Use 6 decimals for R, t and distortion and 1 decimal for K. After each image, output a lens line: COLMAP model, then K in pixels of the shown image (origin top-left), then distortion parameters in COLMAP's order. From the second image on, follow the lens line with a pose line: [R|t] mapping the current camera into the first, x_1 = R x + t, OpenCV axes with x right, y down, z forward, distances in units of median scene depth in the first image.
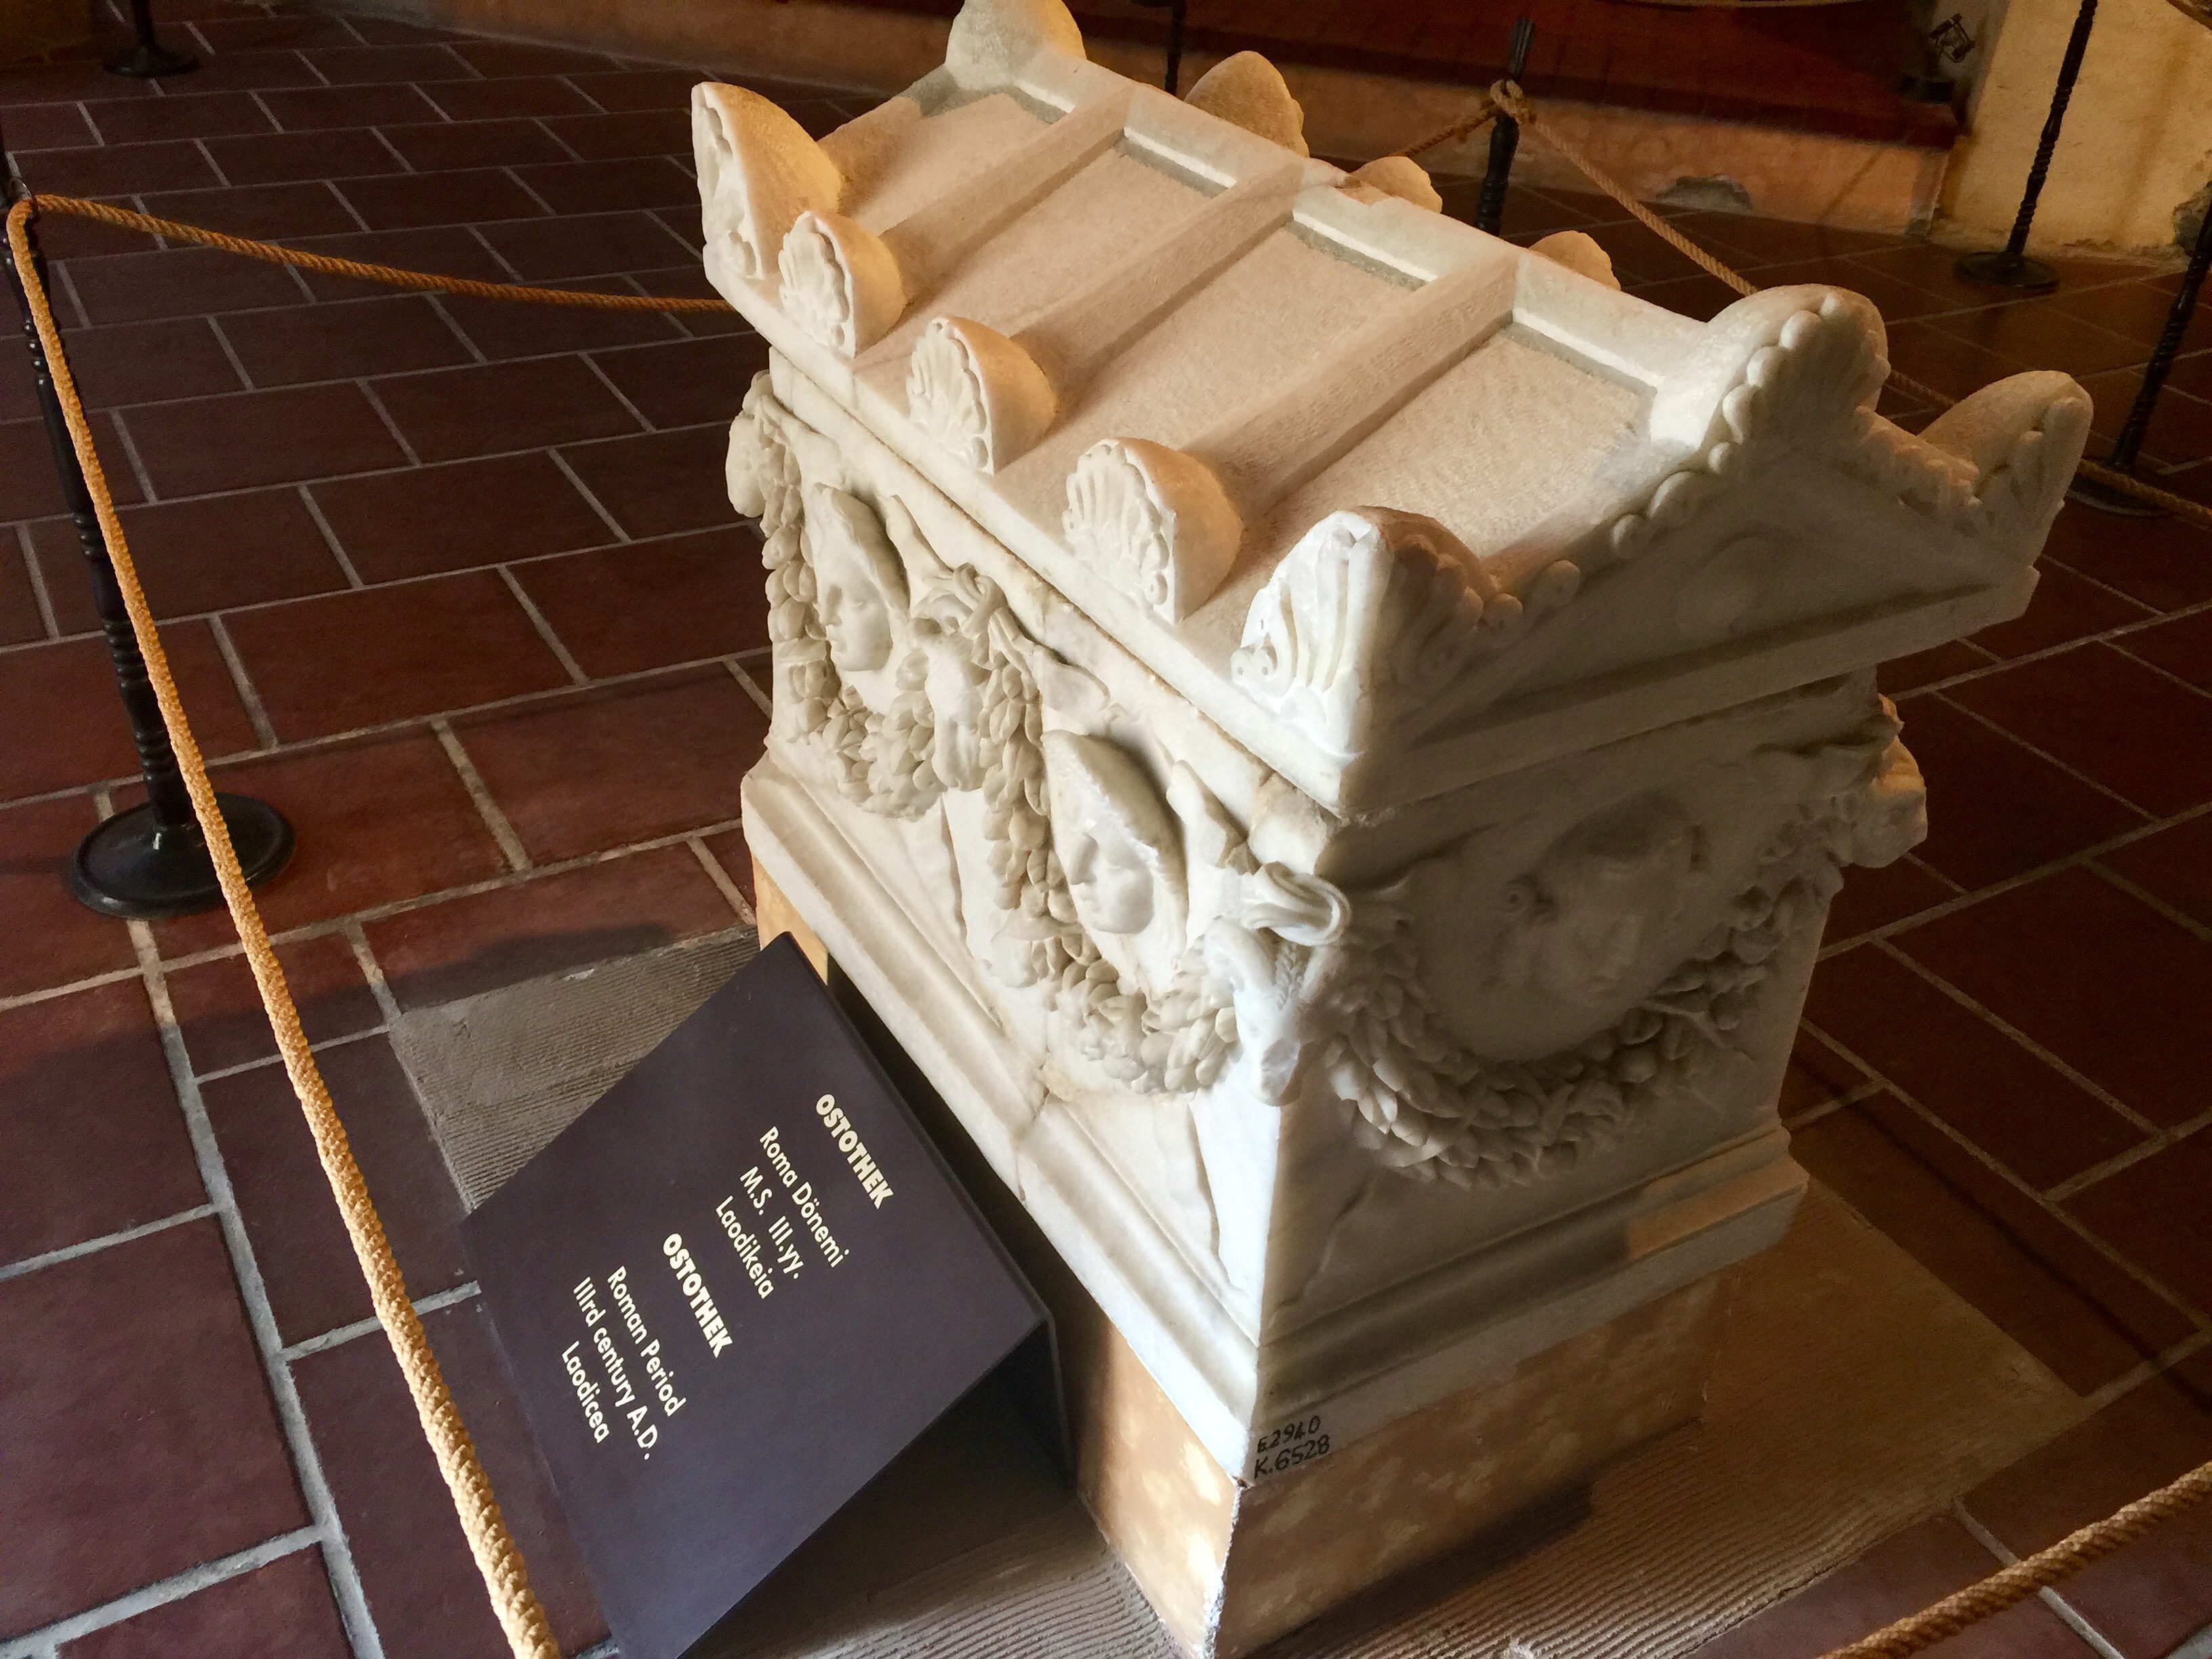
lens RADIAL K [[1950.7, 0, 1113.4], [0, 1950.7, 823.6], [0, 0, 1]] dist [0.096299, -0.128352]
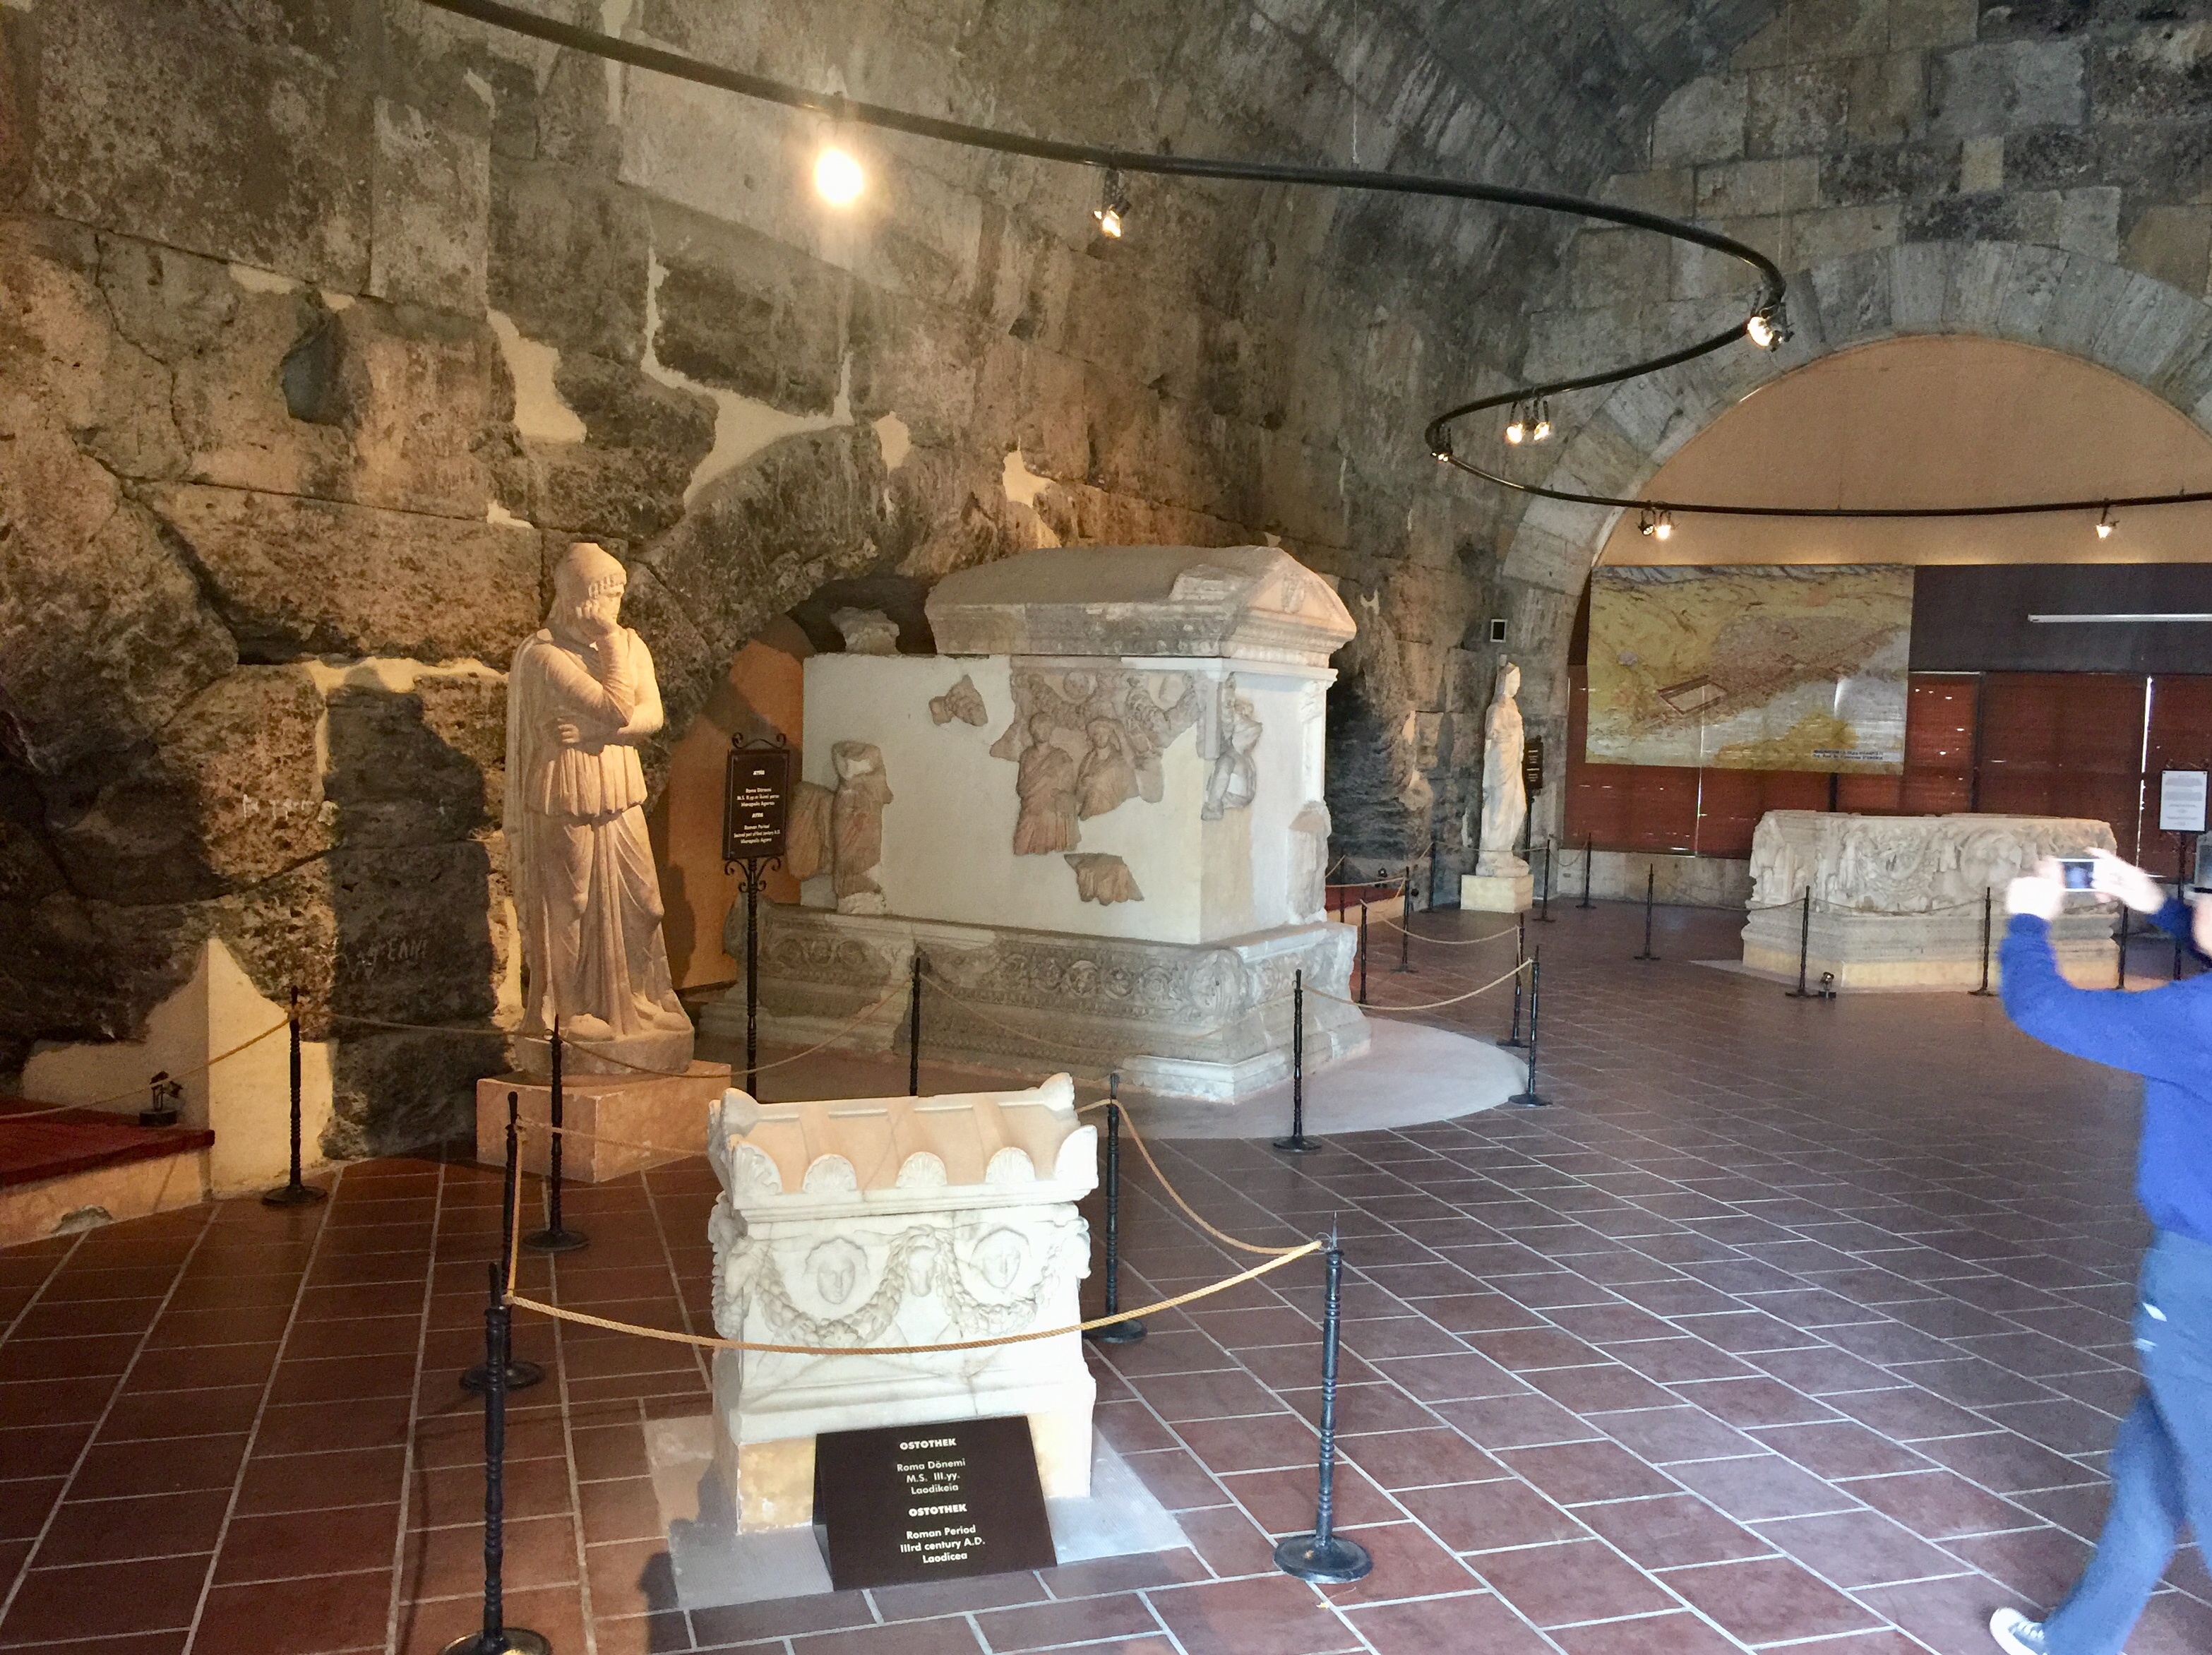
lens RADIAL K [[1950.7, 0, 1113.4], [0, 1950.7, 821.6], [0, 0, 1]] dist [0.096299, -0.128352]
pose [[0.233062, -0.119399, 0.965104, -2.750750], [0.531607, 0.846662, -0.023632, -0.396533], [-0.814295, 0.518564, 0.260798, -0.456235]]
